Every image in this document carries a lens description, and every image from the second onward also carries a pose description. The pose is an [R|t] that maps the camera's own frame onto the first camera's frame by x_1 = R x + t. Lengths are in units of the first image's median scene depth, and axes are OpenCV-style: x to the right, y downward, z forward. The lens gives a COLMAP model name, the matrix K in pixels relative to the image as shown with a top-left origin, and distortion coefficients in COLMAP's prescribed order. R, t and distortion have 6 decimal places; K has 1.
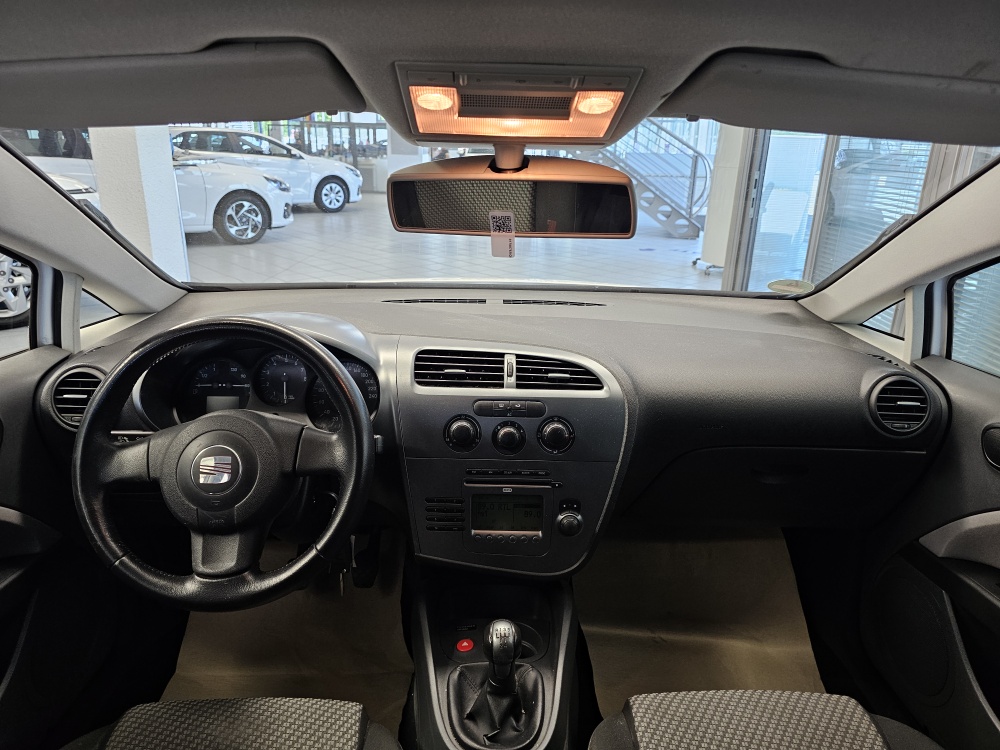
lens RADIAL K [[678.7, 0, 497.5], [0, 678.7, 365.9], [0, 0, 1]] dist [0.053381, -0.052767]
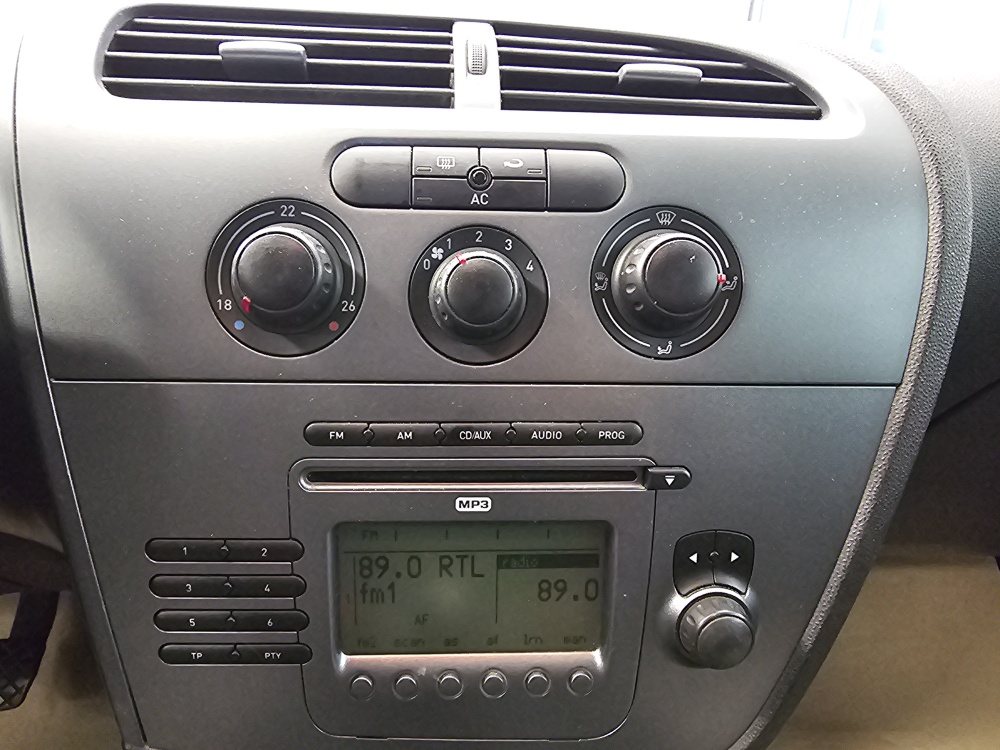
lens RADIAL K [[670.7, 0, 467.3], [0, 670.7, 396.0], [0, 0, 1]] dist [-0.003507, 0.001653]
pose [[0.998933, -0.013611, 0.044140, 0.001437], [0.011667, 0.998964, 0.043990, 0.128819], [-0.044693, -0.043428, 0.998056, 0.737848]]
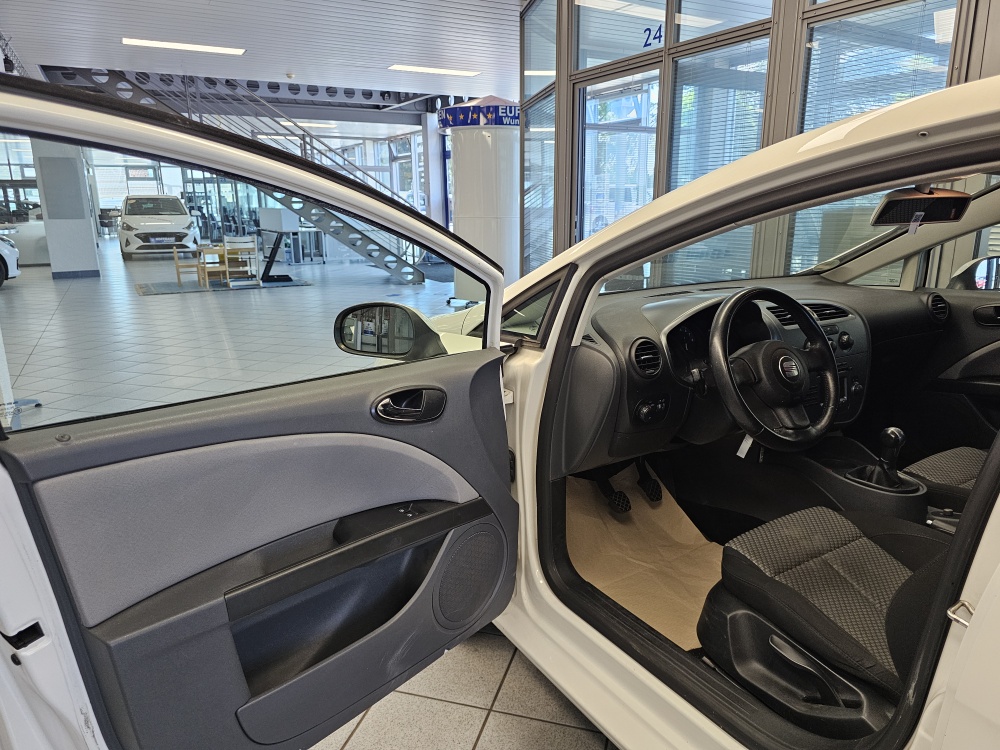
lens RADIAL K [[678.7, 0, 505.7], [0, 678.7, 377.5], [0, 0, 1]] dist [0.053381, -0.052767]
pose [[0.854958, -0.156919, 0.494391, -1.580256], [0.187750, 0.982131, -0.012952, 0.047954], [-0.483525, 0.103895, 0.869143, -0.150454]]
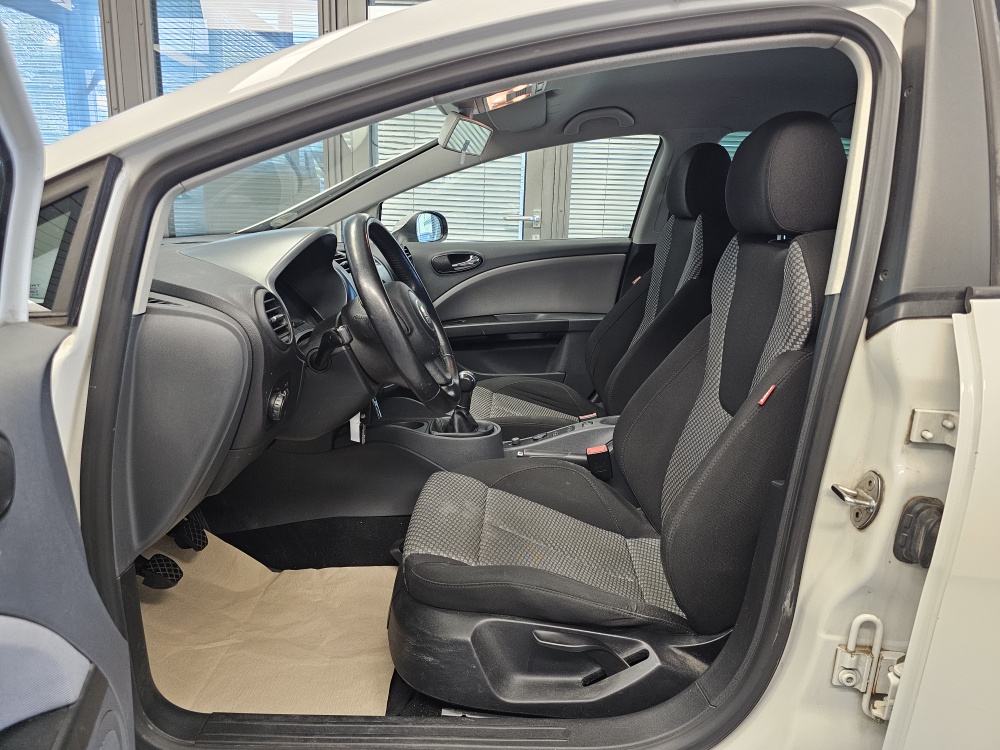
lens RADIAL K [[678.7, 0, 503.8], [0, 678.7, 377.1], [0, 0, 1]] dist [0.053381, -0.052767]
pose [[0.018168, -0.253054, 0.967281, -1.498347], [0.275272, 0.931319, 0.238476, -0.017976], [-0.961195, 0.261933, 0.086579, 0.622538]]
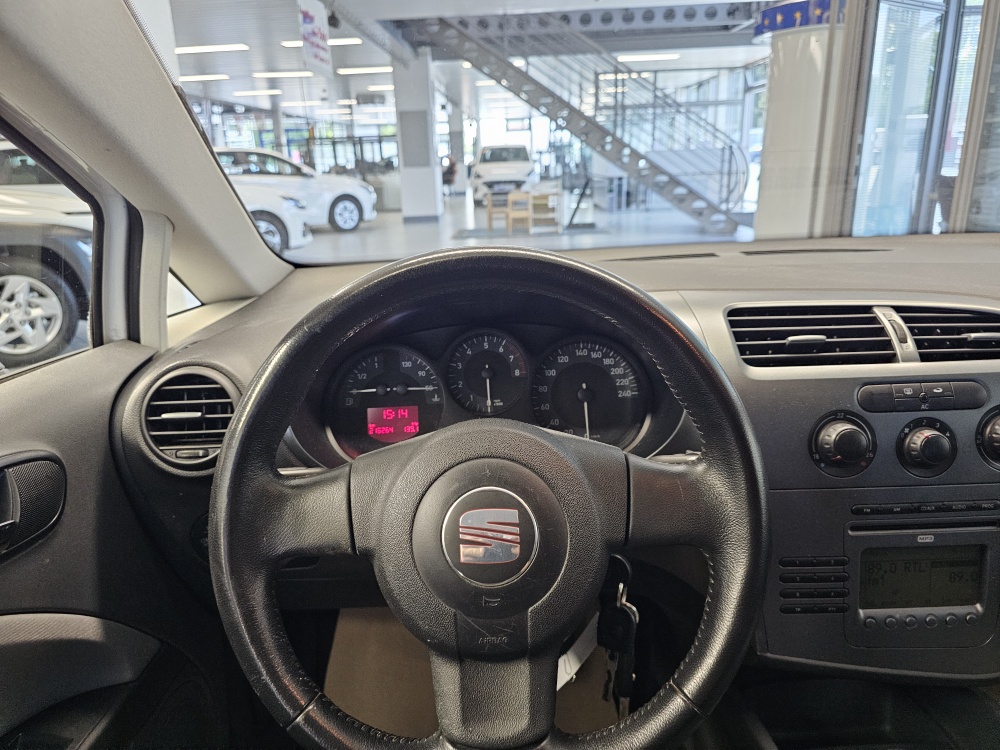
lens RADIAL K [[678.7, 0, 492.0], [0, 678.7, 382.6], [0, 0, 1]] dist [0.053381, -0.052767]
pose [[0.998185, -0.056832, -0.019916, -0.324894], [0.056794, 0.998383, -0.002492, 0.031504], [0.020025, 0.001356, 0.999799, 0.405490]]
